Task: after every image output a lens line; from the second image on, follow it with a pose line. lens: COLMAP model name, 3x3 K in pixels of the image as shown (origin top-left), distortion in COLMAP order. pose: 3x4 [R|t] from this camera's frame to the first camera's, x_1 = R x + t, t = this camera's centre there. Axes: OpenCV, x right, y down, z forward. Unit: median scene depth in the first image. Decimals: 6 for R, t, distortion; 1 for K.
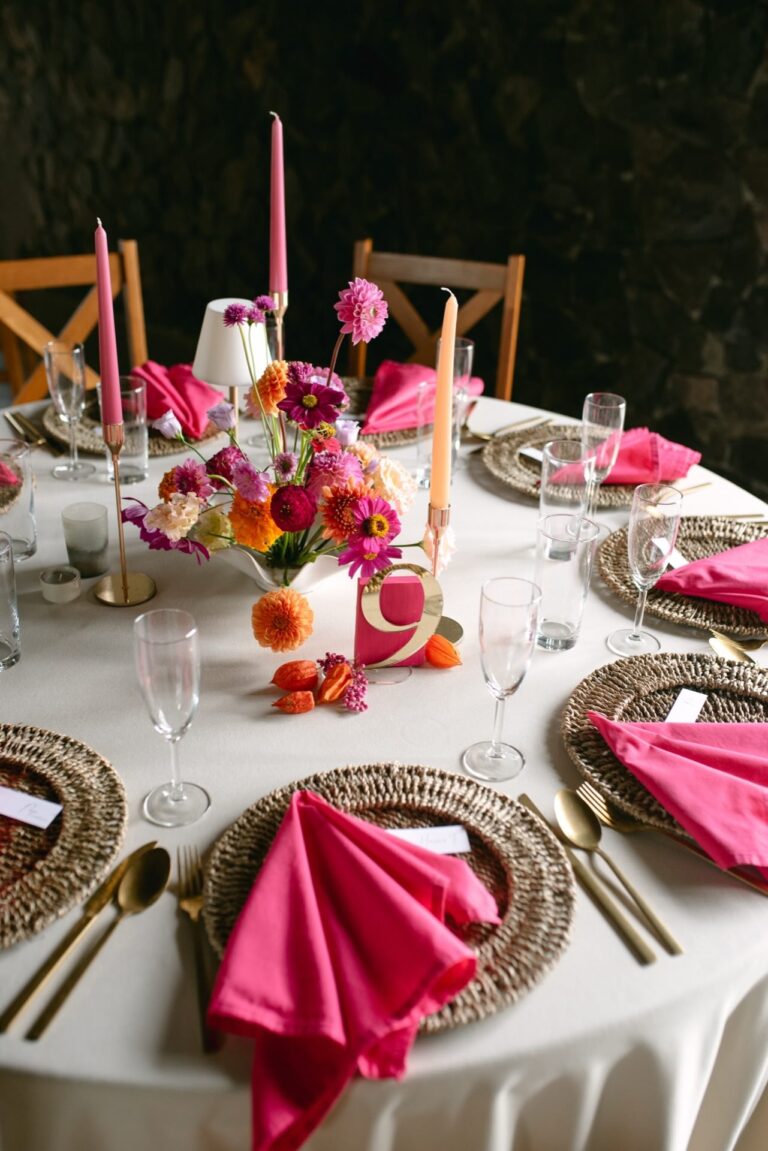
lens RADIAL K [[1142.8, 0, 384.0], [0, 1142.8, 575.5], [0, 0, 1]] dist [-0.041171, 0.017258]
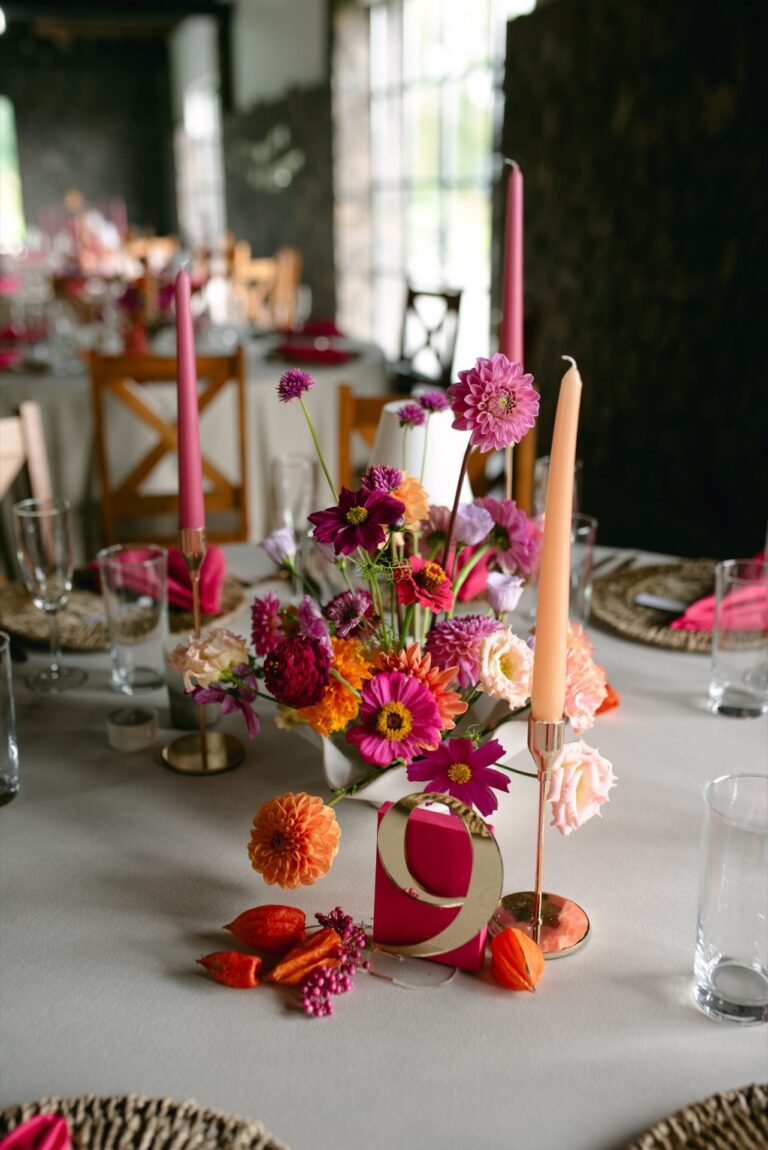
lens RADIAL K [[1141.8, 0, 384.0], [0, 1141.8, 575.0], [0, 0, 1]] dist [-0.041171, 0.017258]
pose [[0.847133, 0.133068, -0.514449, 0.279374], [-0.225218, 0.966792, -0.120791, -0.041892], [0.481292, 0.218189, 0.848971, 0.434305]]
